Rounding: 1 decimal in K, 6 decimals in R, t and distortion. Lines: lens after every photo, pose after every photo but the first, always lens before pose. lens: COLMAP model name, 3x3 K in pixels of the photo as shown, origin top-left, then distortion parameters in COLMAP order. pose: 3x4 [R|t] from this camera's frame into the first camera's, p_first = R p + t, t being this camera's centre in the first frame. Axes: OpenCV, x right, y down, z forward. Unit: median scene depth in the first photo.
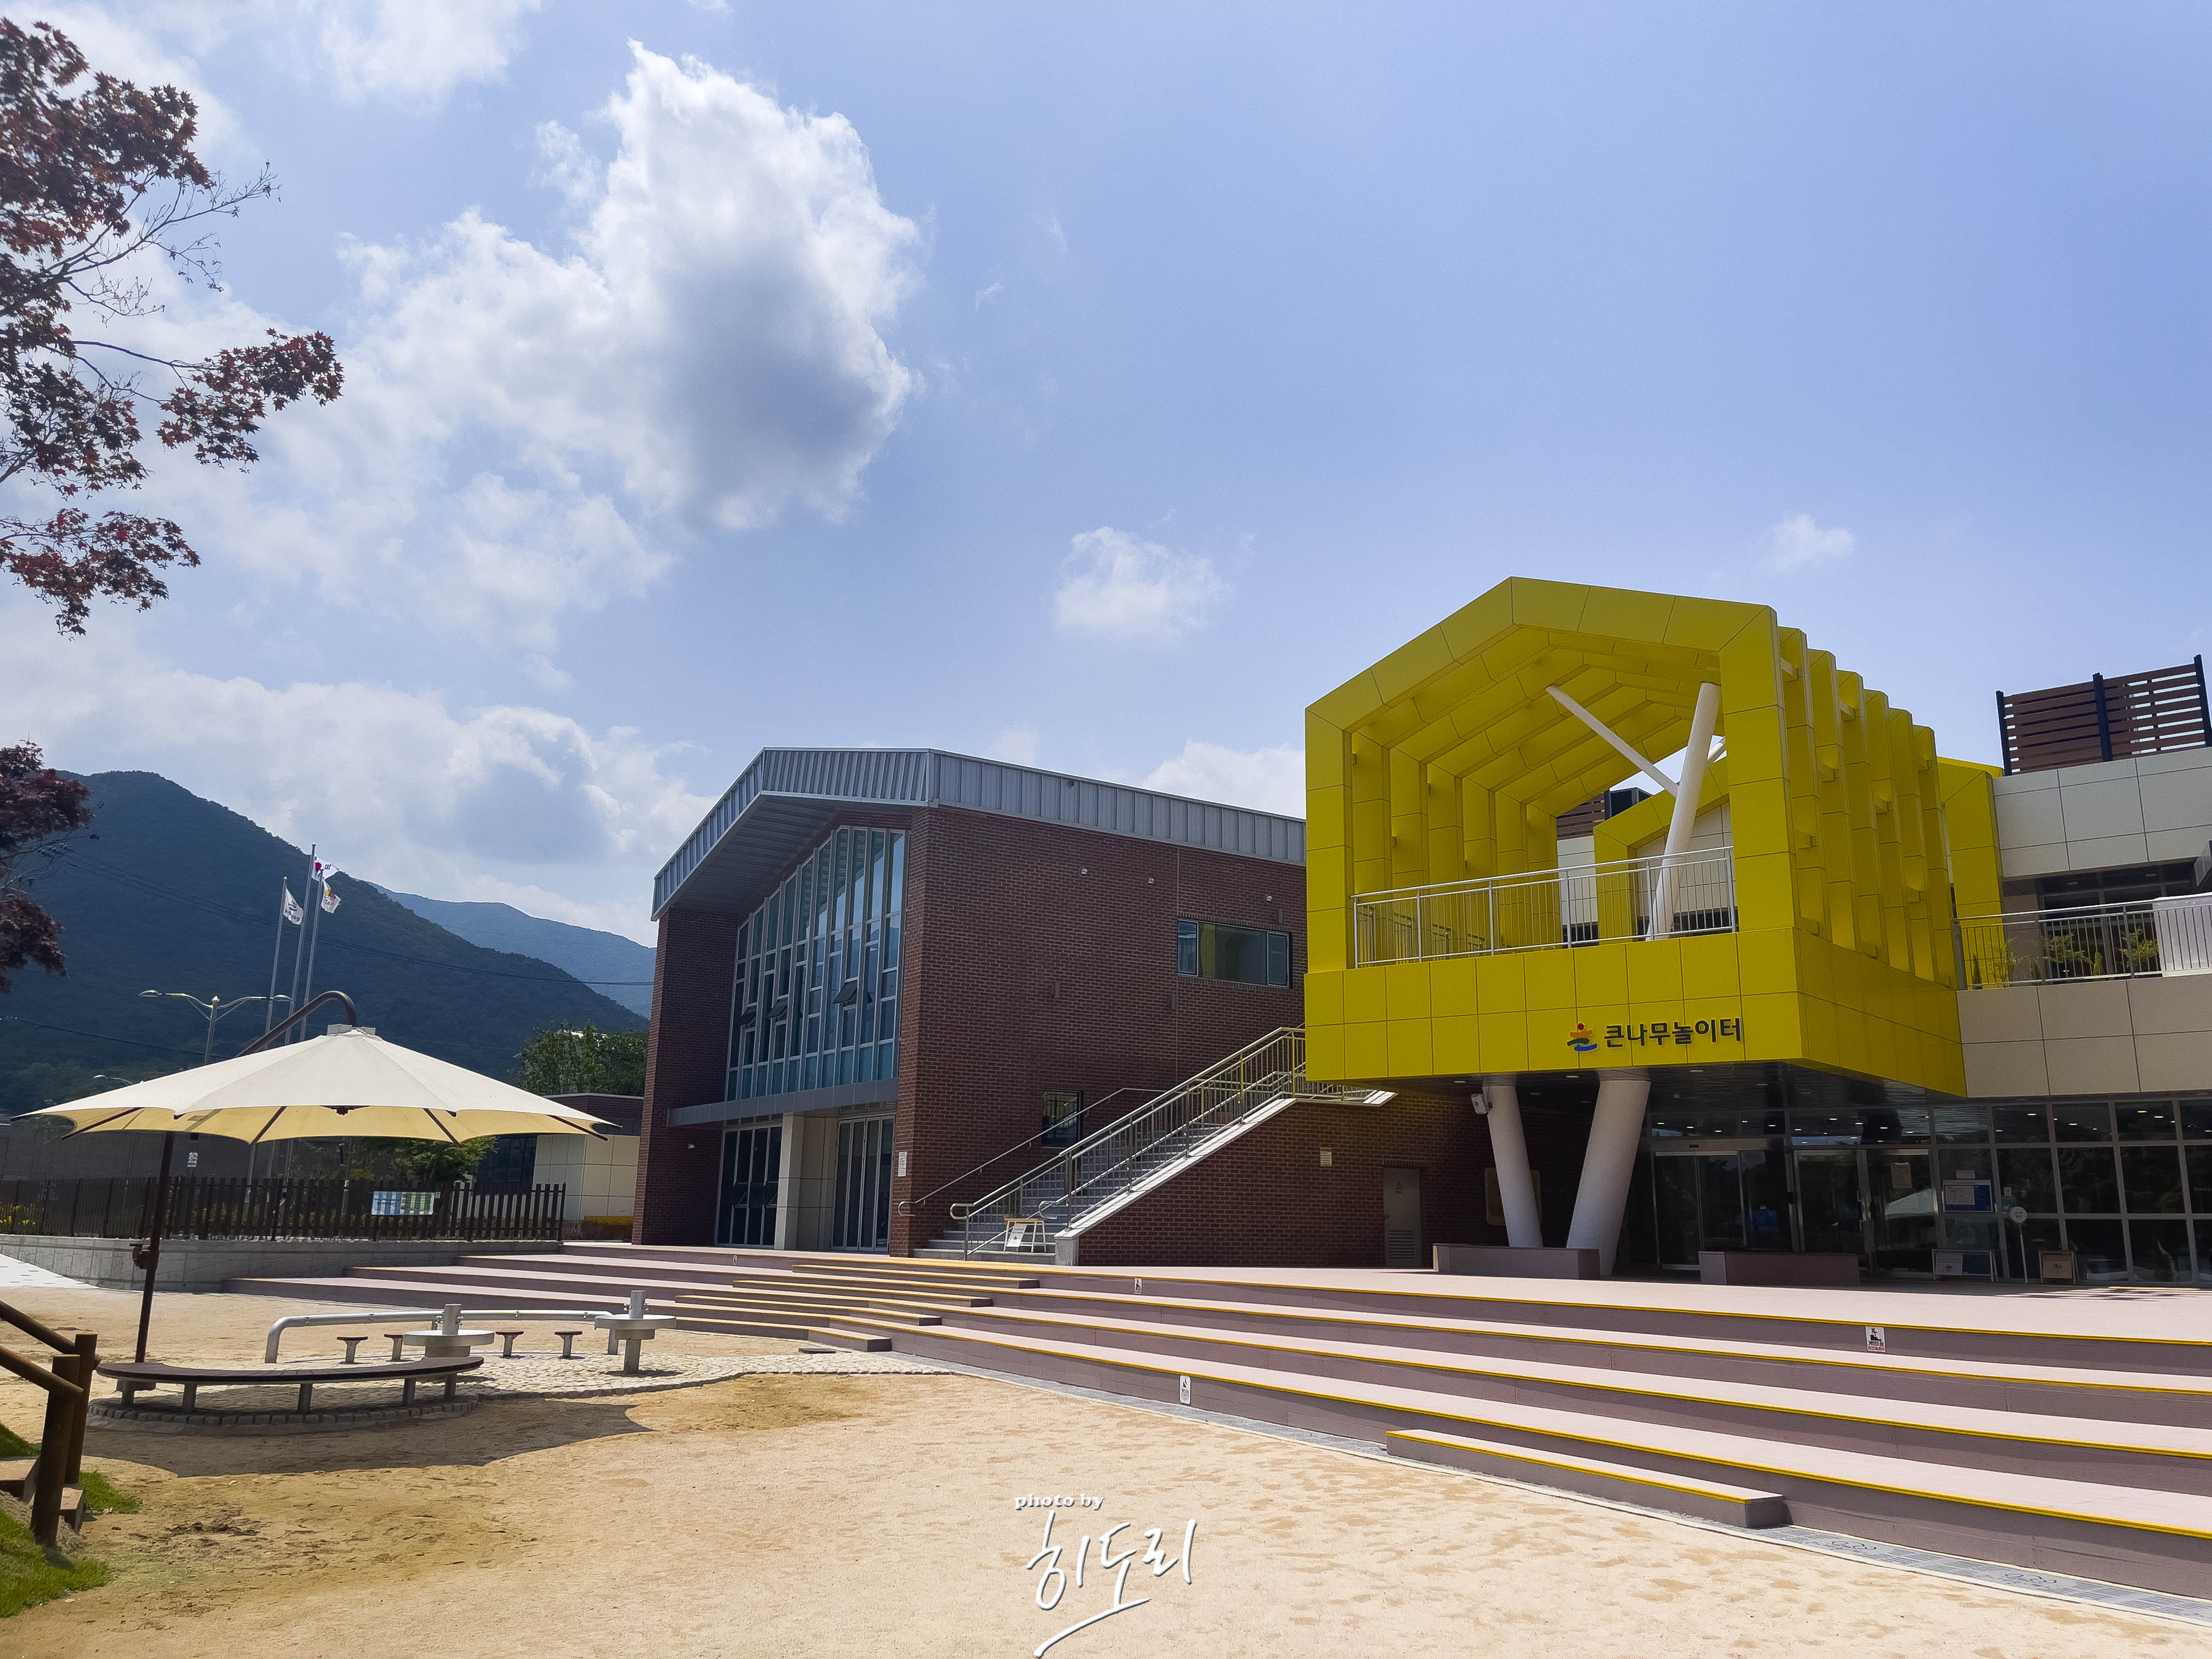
lens RADIAL K [[1672.1, 0, 1103.6], [0, 1672.1, 832.4], [0, 0, 1]] dist [0.048032, -0.052367]
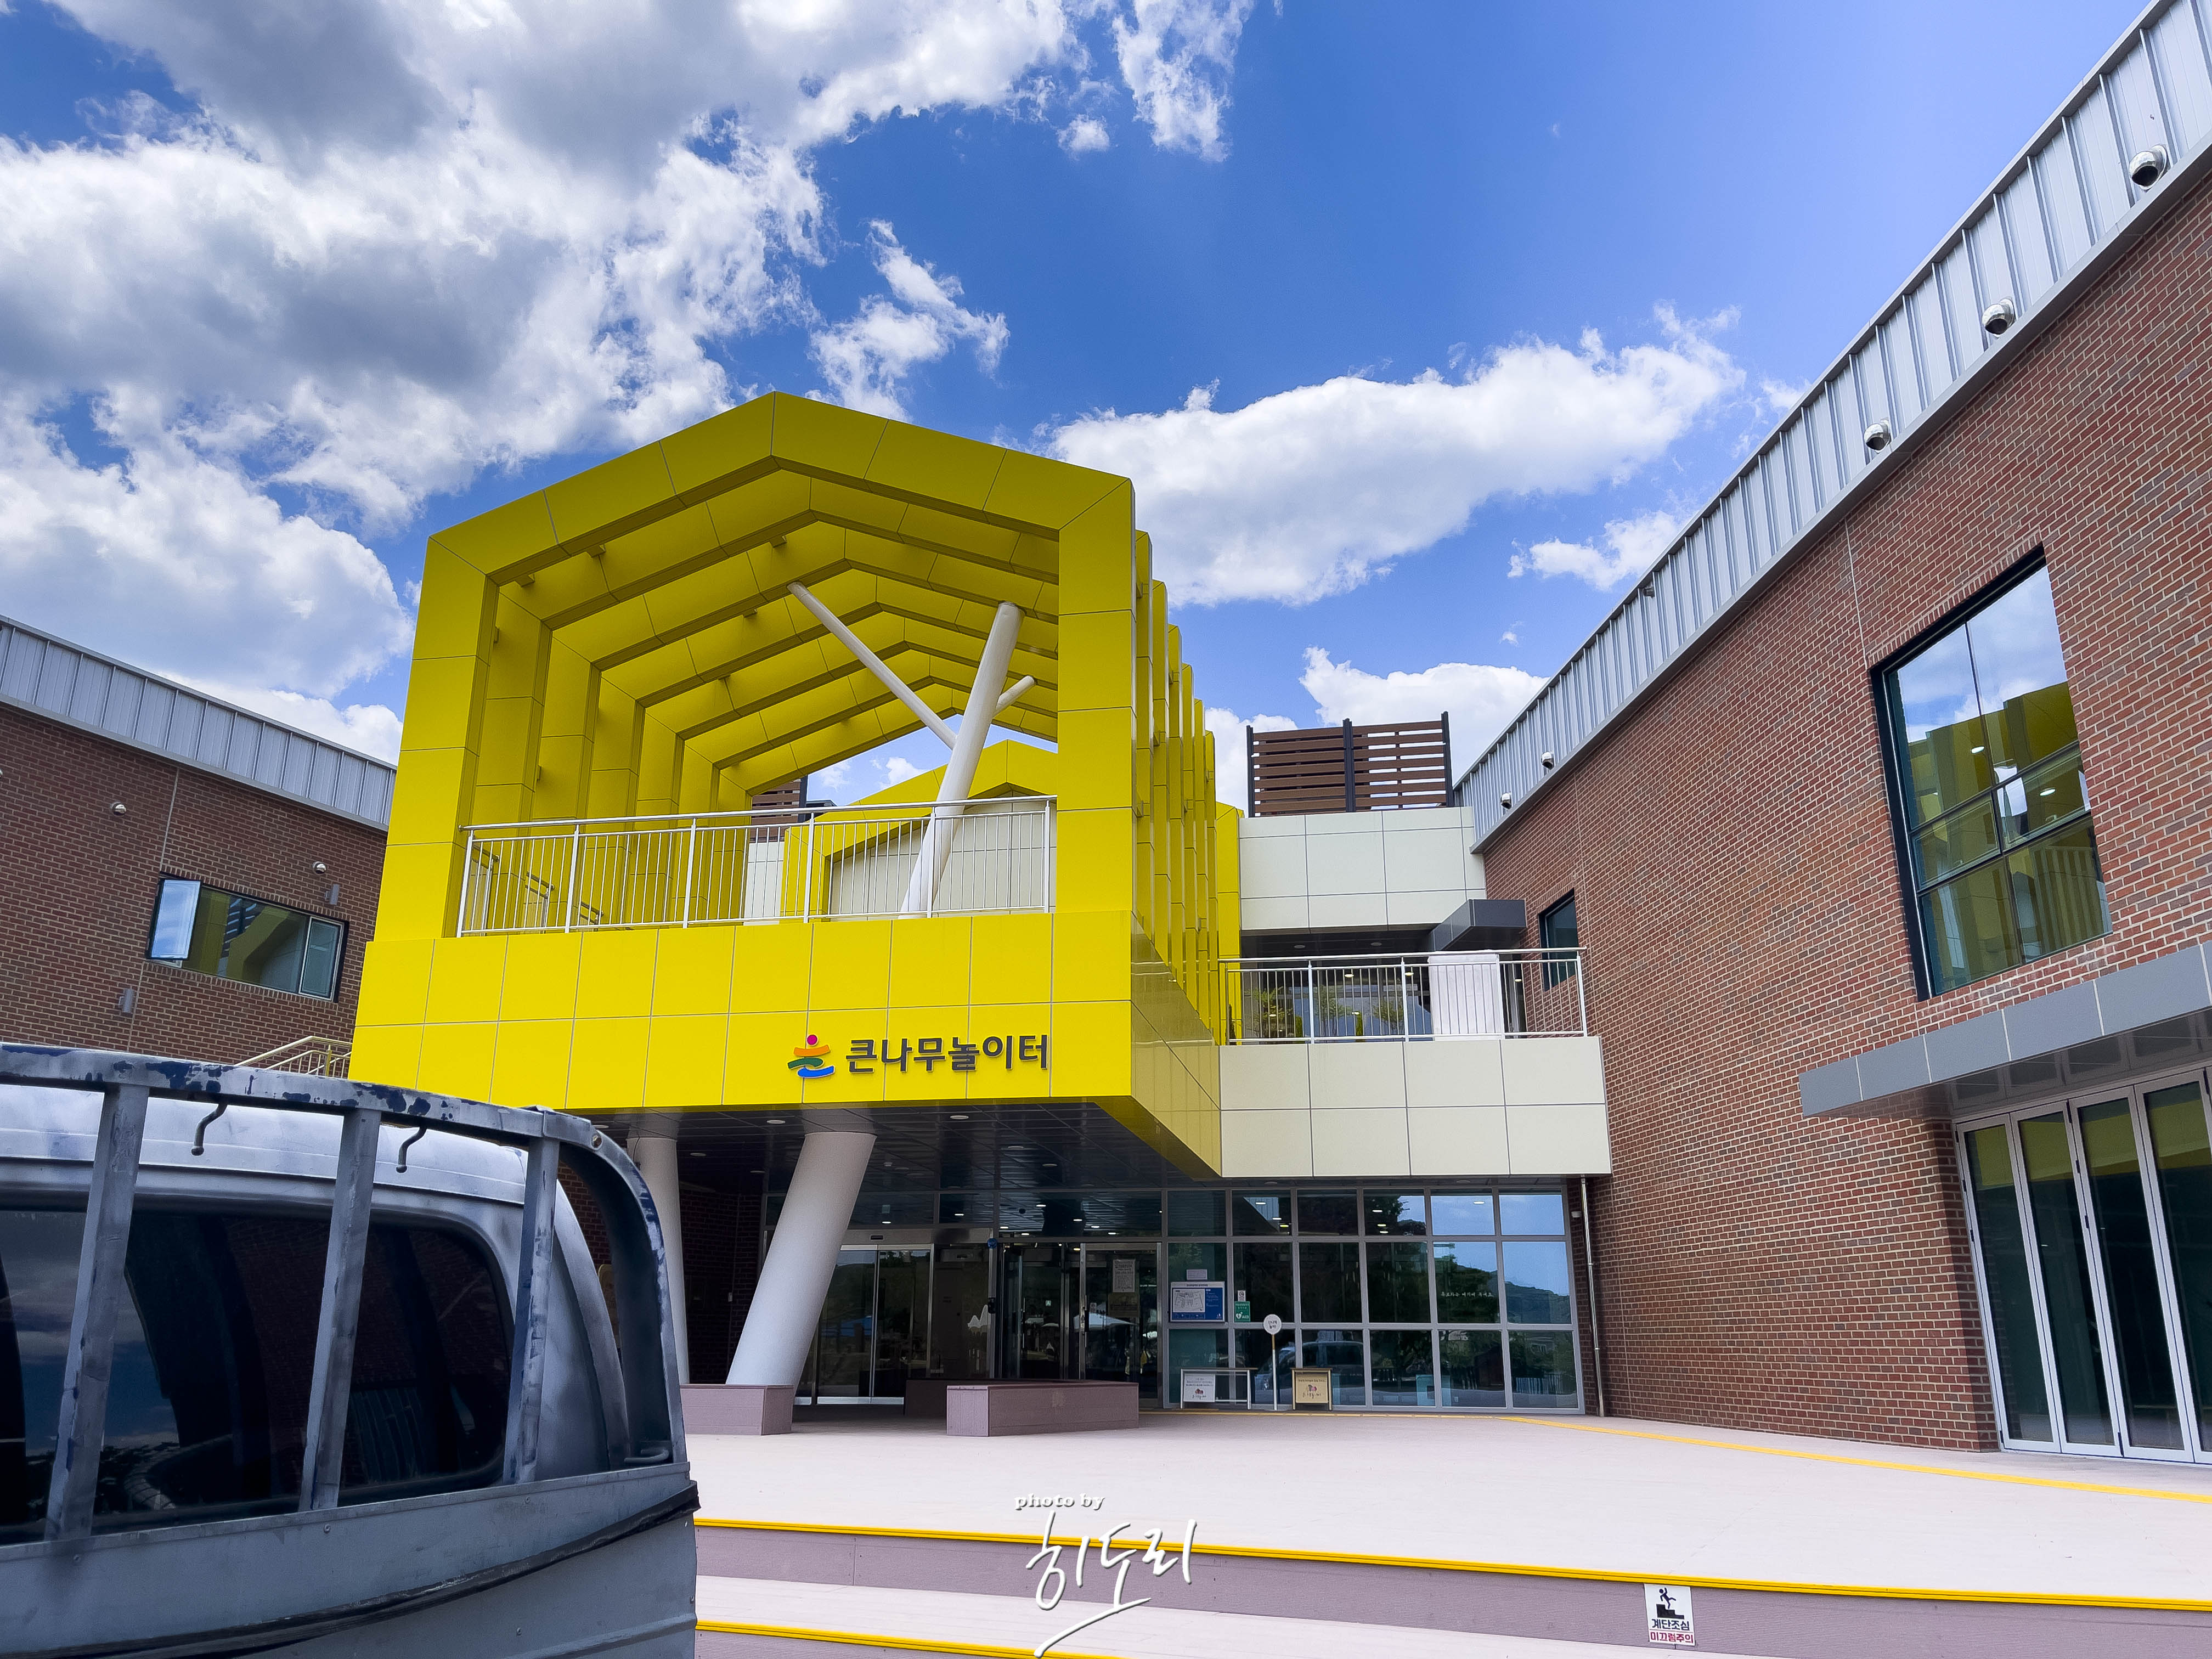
lens RADIAL K [[1672.1, 0, 1102.4], [0, 1672.1, 826.4], [0, 0, 1]] dist [0.048032, -0.052367]
pose [[0.857938, 0.139856, 0.494351, 0.041319], [-0.106098, 0.989723, -0.095871, 0.076572], [-0.502679, 0.029801, 0.863959, 0.340417]]
